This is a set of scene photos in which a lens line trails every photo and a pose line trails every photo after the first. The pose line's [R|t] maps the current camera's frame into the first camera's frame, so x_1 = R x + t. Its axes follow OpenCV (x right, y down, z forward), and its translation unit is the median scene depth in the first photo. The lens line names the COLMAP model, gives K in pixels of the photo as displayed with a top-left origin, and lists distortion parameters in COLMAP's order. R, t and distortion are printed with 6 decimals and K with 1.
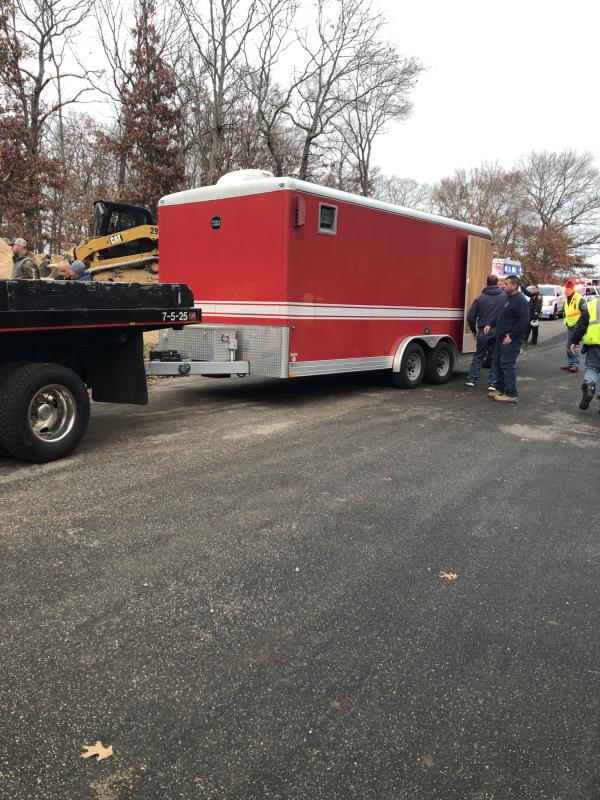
lens RADIAL K [[660.5, 0, 300.0], [0, 660.5, 400.0], [0, 0, 1]] dist [0.002664, 0.001509]
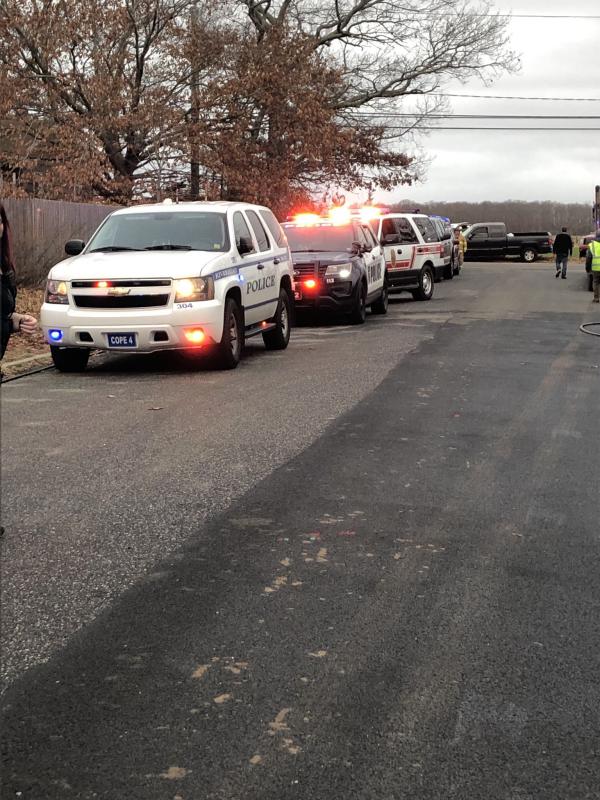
lens RADIAL K [[1514.9, 0, 300.0], [0, 1514.9, 400.0], [0, 0, 1]] dist [0.006904, 0.006602]
pose [[0.944455, -0.046504, 0.325334, 0.150694], [0.064747, 0.996865, -0.045470, -0.052731], [-0.322199, 0.064009, 0.944505, 0.327789]]
